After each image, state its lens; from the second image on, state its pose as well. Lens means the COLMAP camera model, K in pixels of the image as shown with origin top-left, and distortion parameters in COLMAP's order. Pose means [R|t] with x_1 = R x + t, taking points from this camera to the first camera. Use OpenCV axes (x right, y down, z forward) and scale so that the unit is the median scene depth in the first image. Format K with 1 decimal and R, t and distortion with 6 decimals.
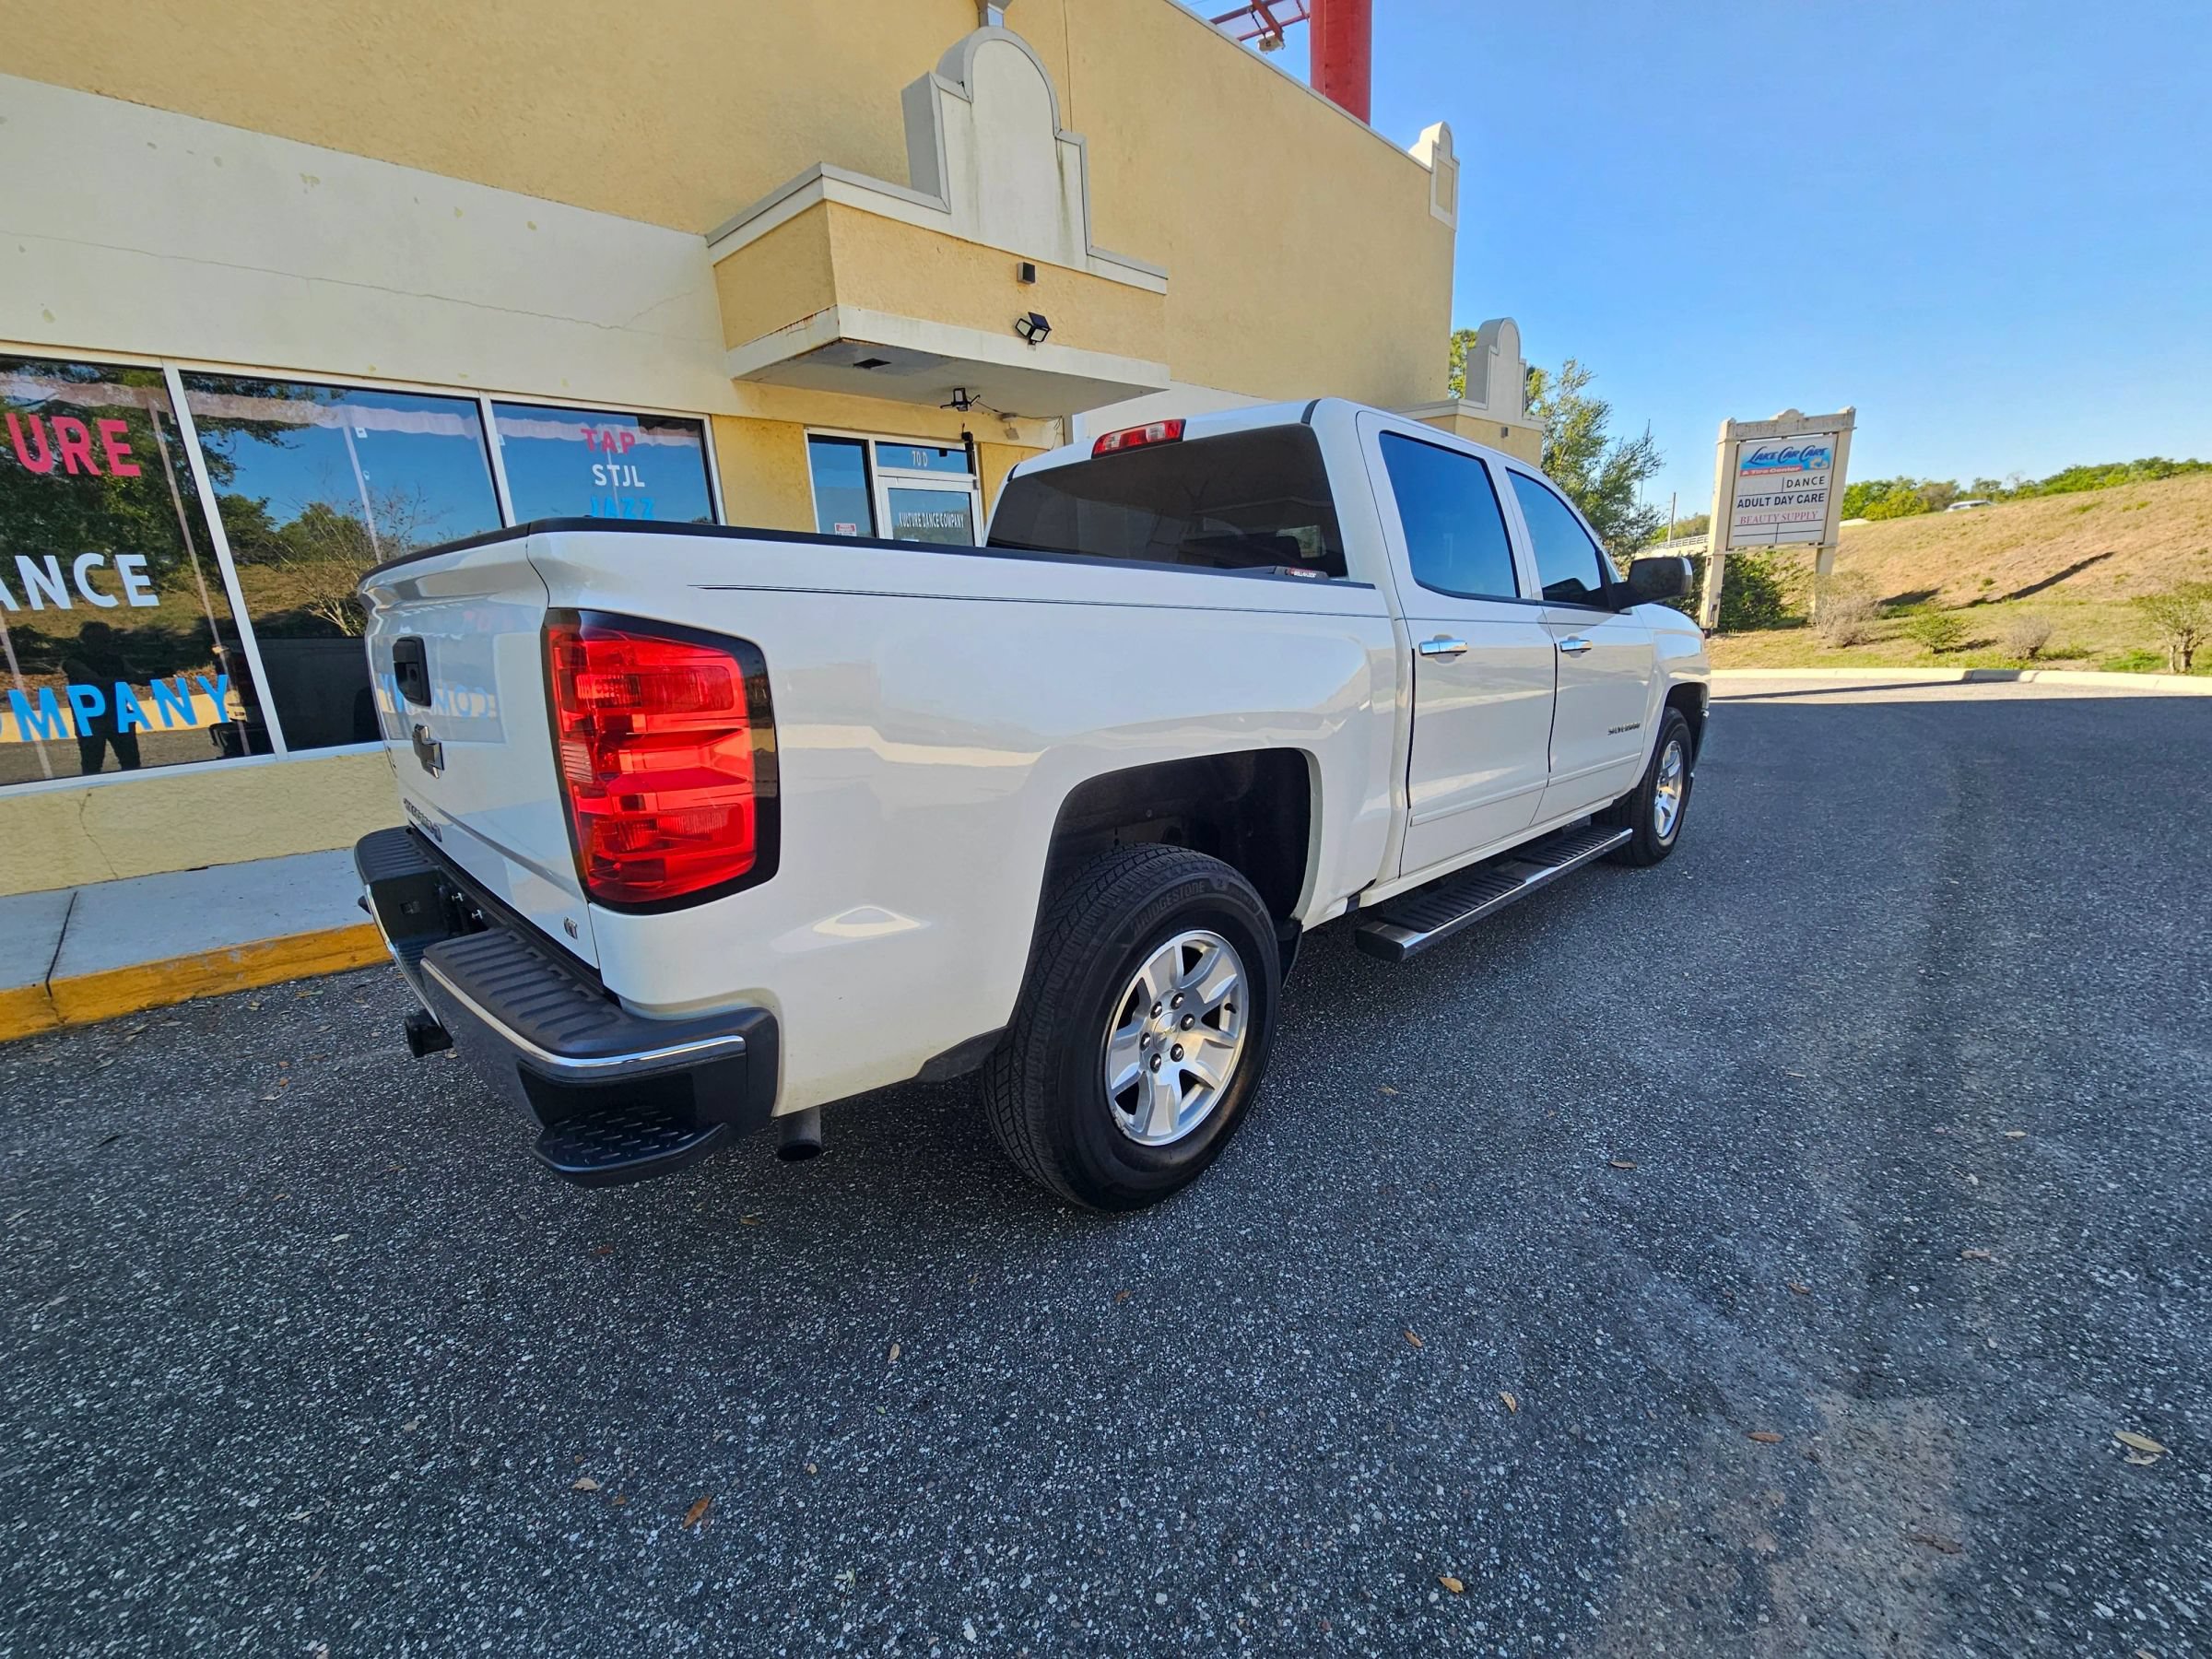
lens RADIAL K [[905.6, 0, 1103.4], [0, 905.6, 838.6], [0, 0, 1]] dist [-0.002755, 0.000309]
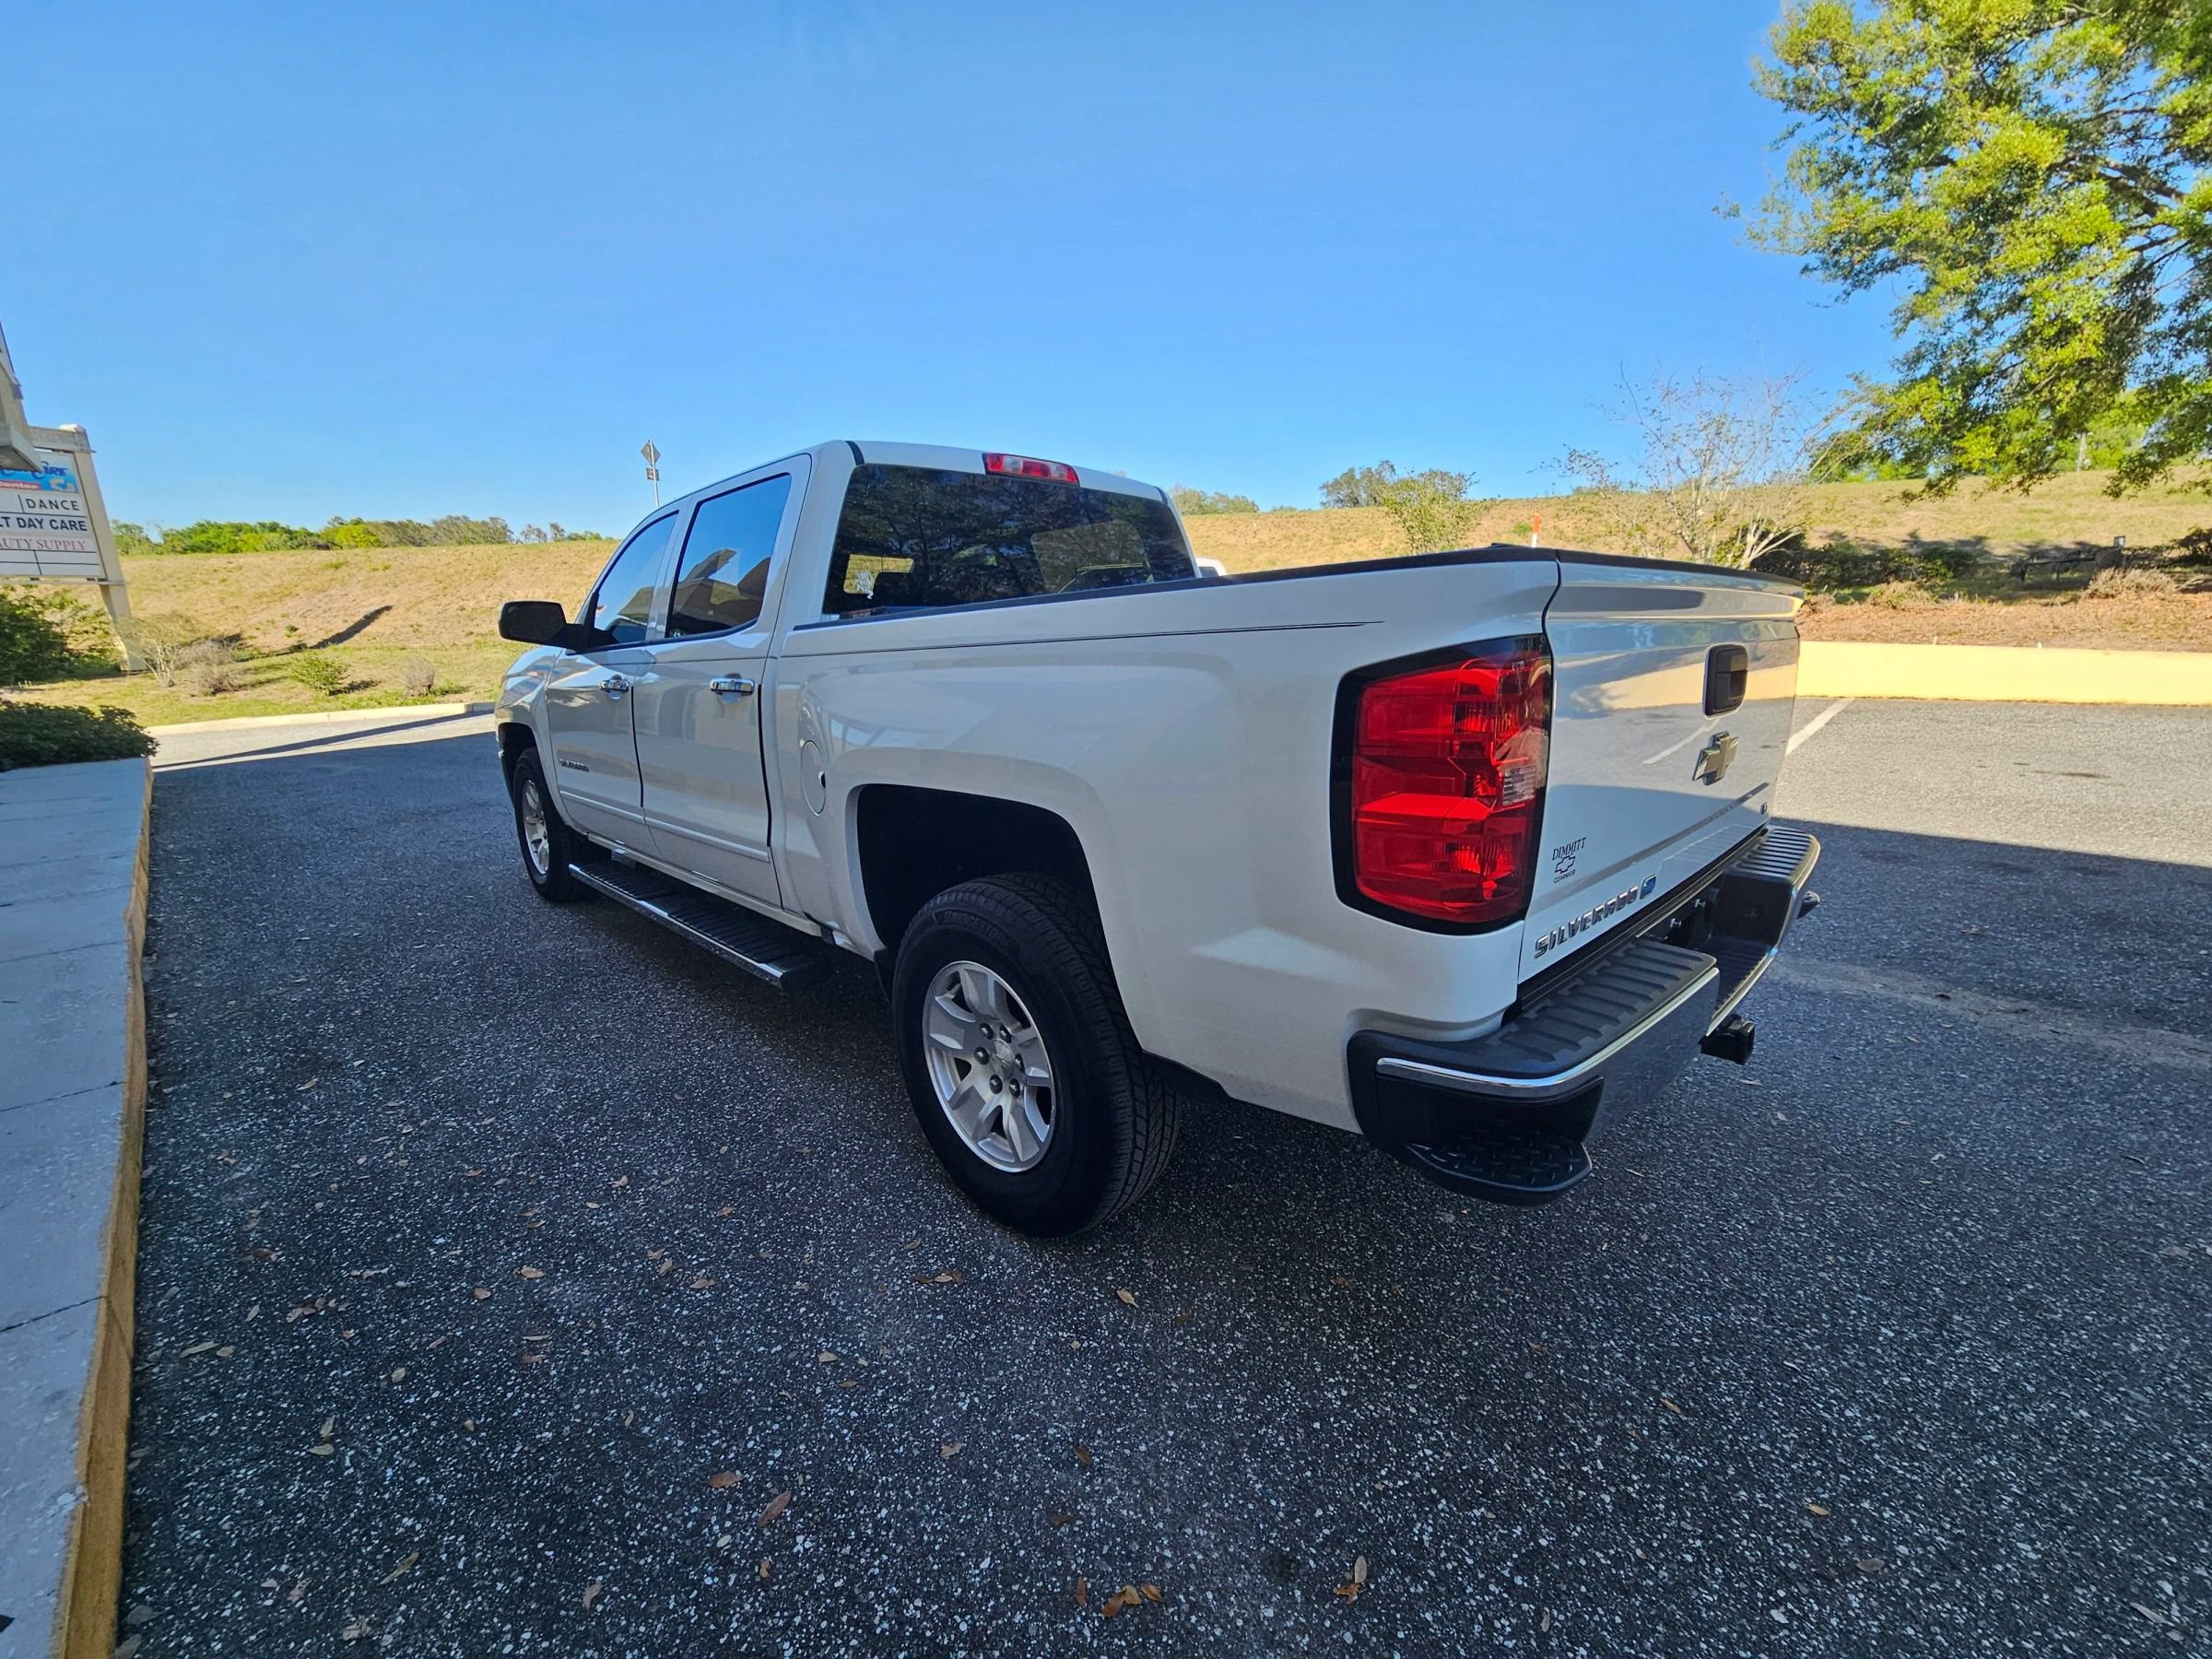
lens RADIAL K [[912.3, 0, 1106.0], [0, 912.3, 829.5], [0, 0, 1]] dist [-0.001530, -0.000556]
pose [[0.012664, -0.191127, 0.981484, -0.632187], [0.250071, 0.950976, 0.181959, -0.134288], [-0.968145, 0.243137, 0.059838, 0.576564]]
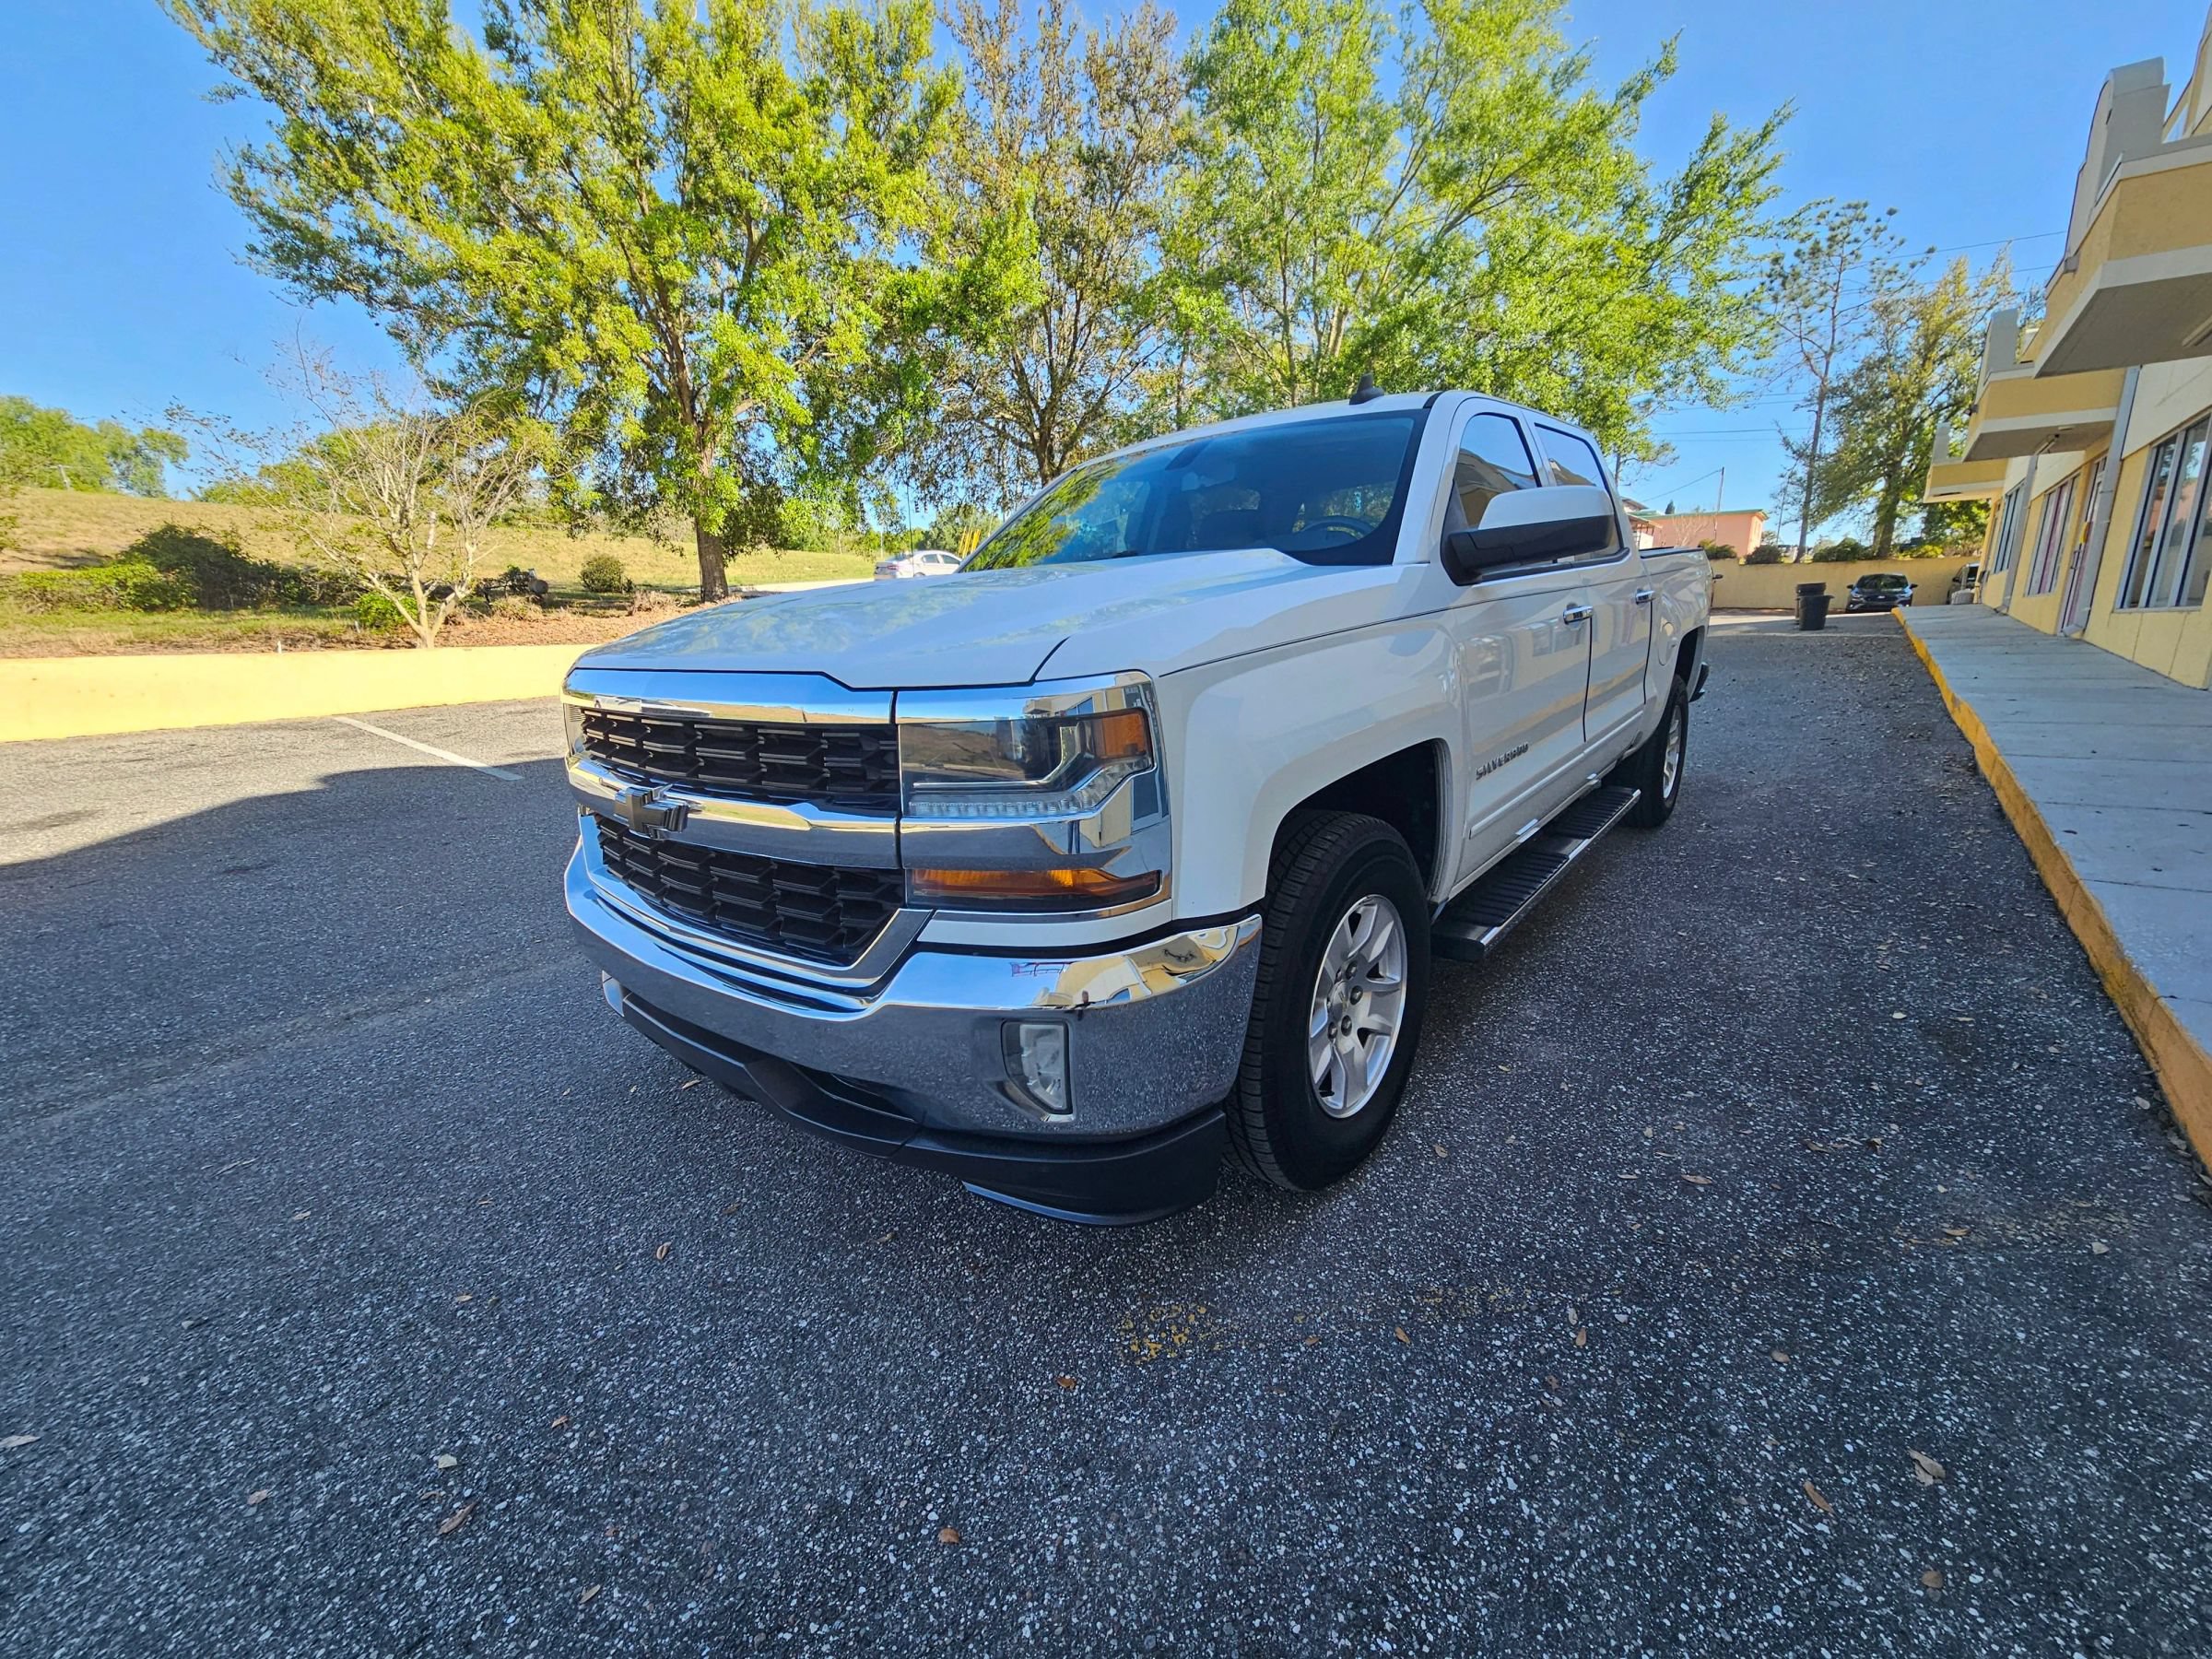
lens RADIAL K [[903.8, 0, 1101.5], [0, 903.8, 834.3], [0, 0, 1]] dist [-0.001917, -0.000112]
pose [[-0.993608, 0.086761, -0.072224, 0.417575], [0.043277, 0.883651, 0.466141, -0.364600], [0.104264, 0.460036, -0.881757, 1.499360]]
